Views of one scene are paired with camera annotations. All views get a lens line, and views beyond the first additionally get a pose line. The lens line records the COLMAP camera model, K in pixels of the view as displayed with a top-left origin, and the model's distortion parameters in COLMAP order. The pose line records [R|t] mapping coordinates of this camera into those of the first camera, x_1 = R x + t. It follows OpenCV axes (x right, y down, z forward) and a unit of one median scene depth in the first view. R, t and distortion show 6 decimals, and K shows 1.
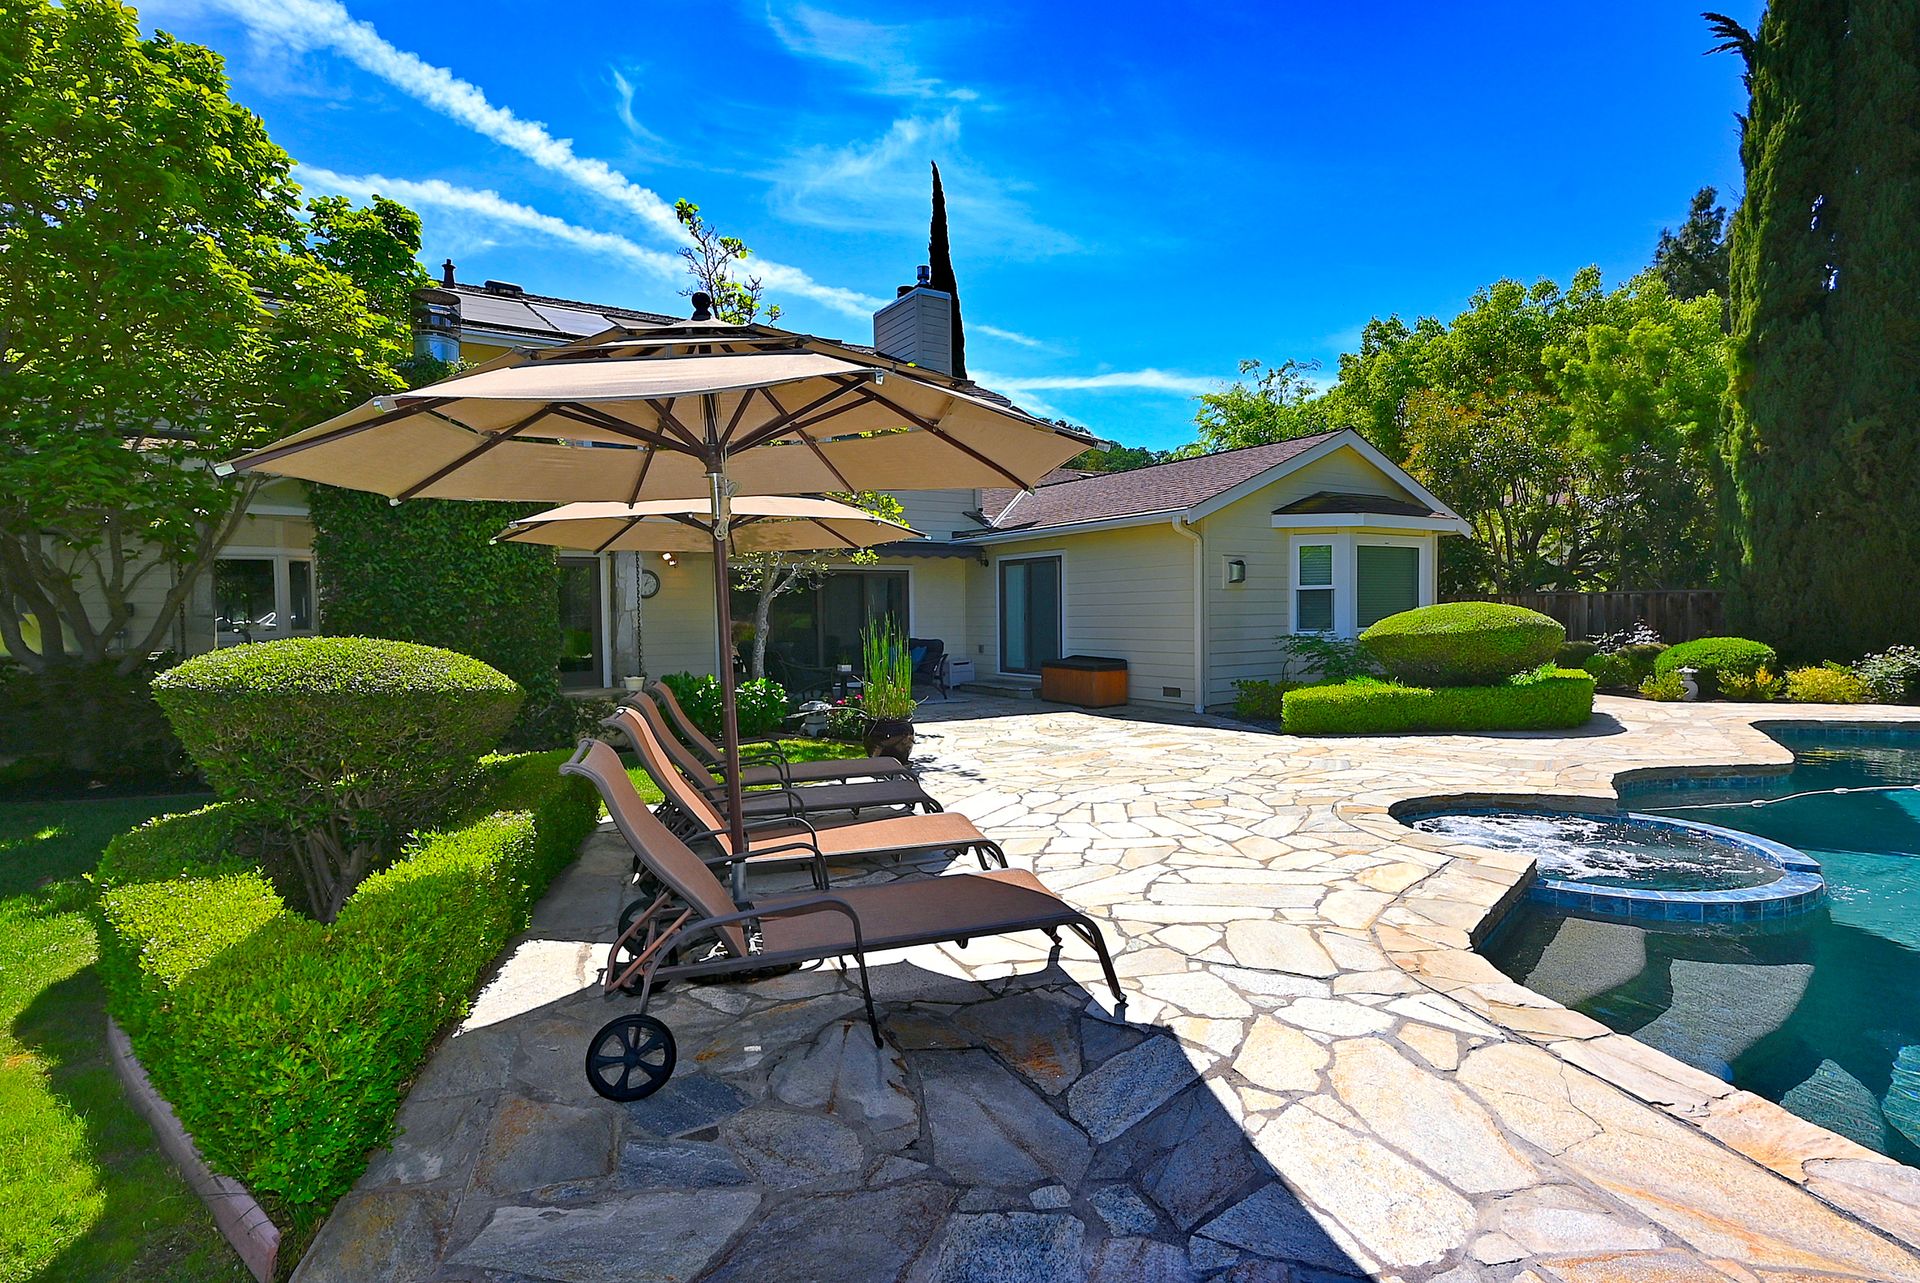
lens RADIAL K [[952.3, 0, 971.3], [0, 952.3, 637.9], [0, 0, 1]] dist [0.004531, 0.001122]
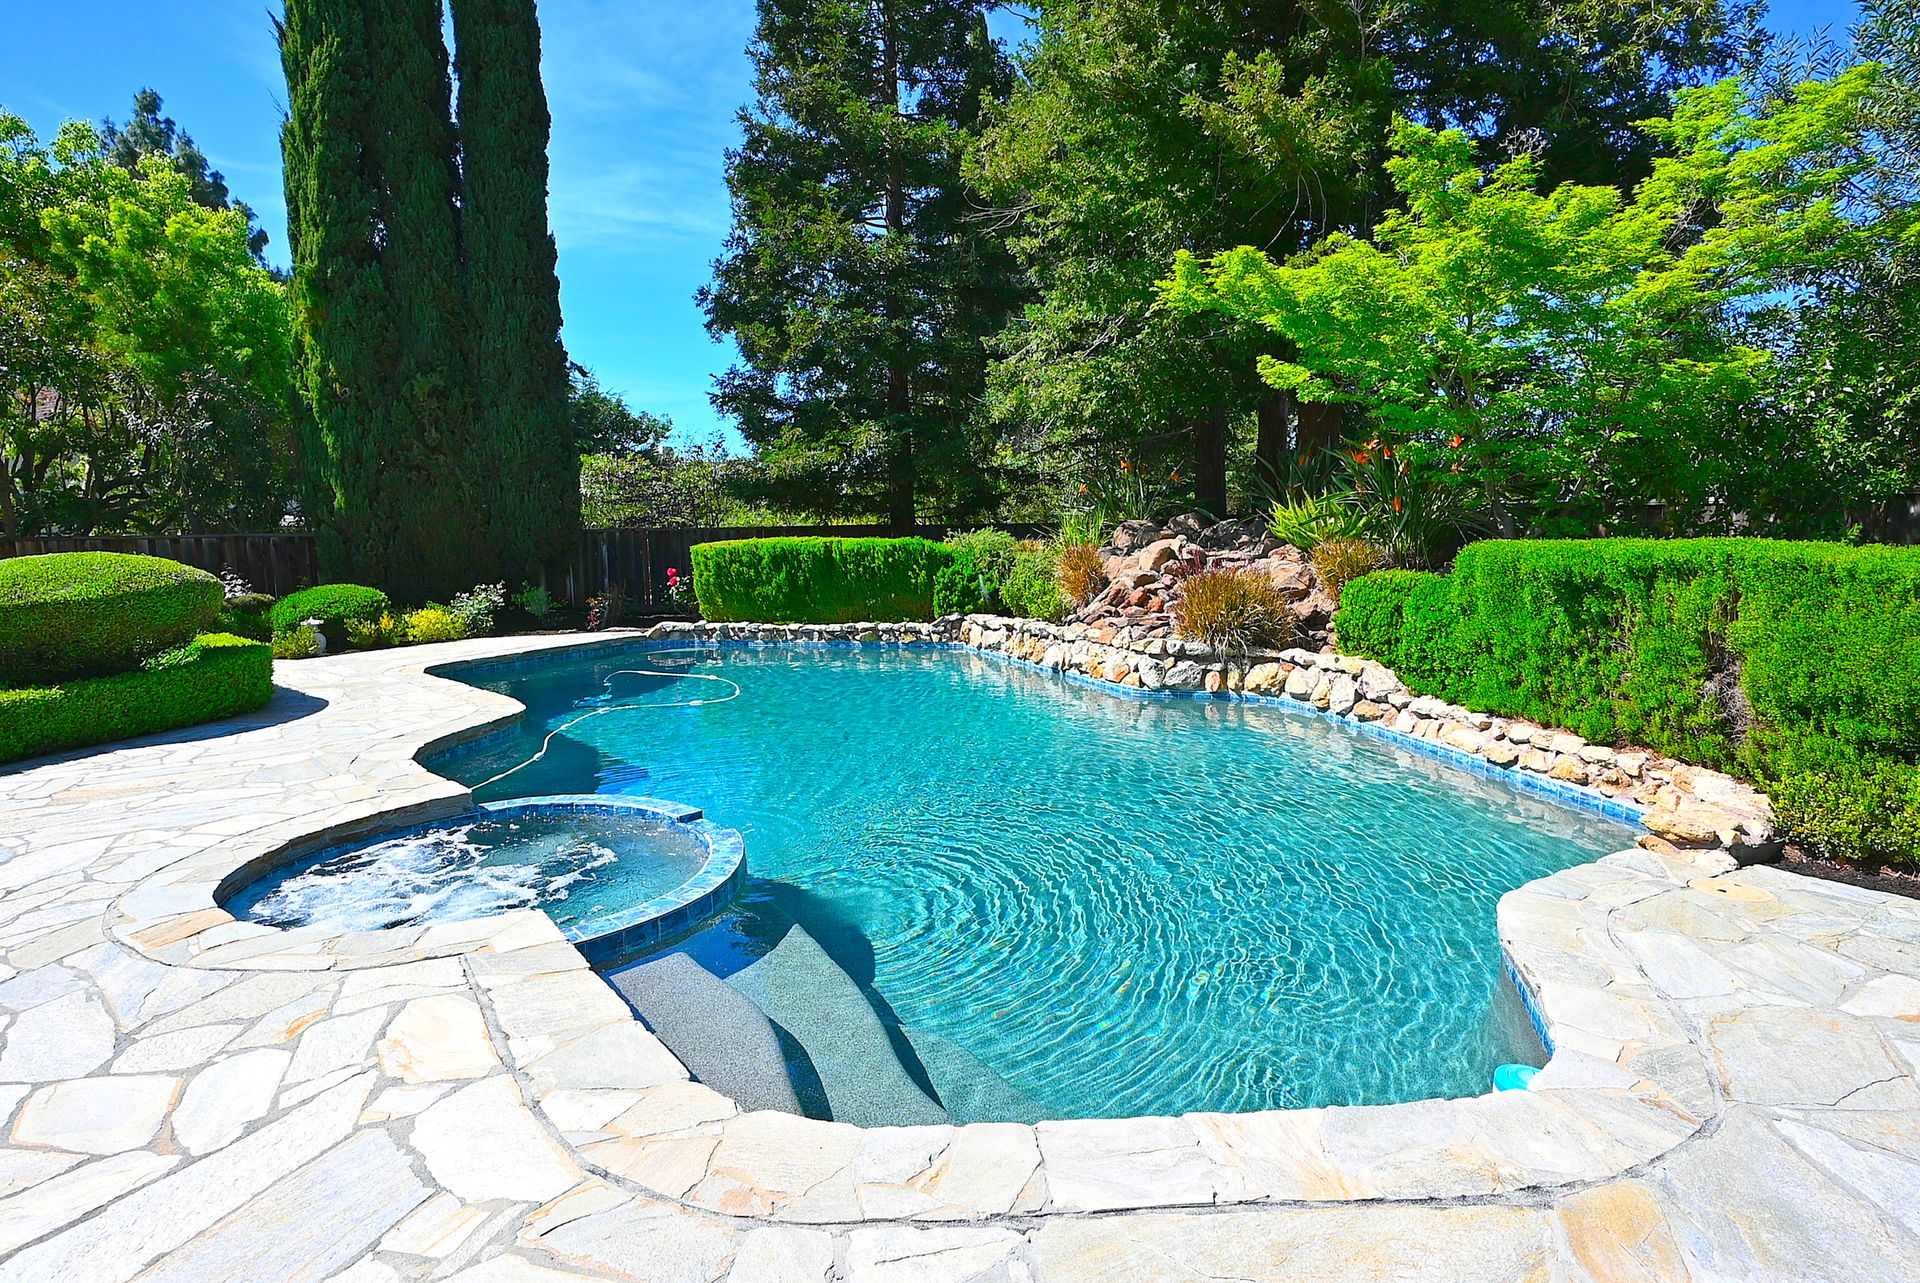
lens RADIAL K [[952.3, 0, 971.3], [0, 952.3, 637.9], [0, 0, 1]] dist [0.004531, 0.001122]
pose [[0.217776, -0.102029, 0.970651, -0.008484], [0.043059, 0.994557, 0.094881, -0.009949], [-0.975049, 0.021133, 0.220984, 0.159984]]
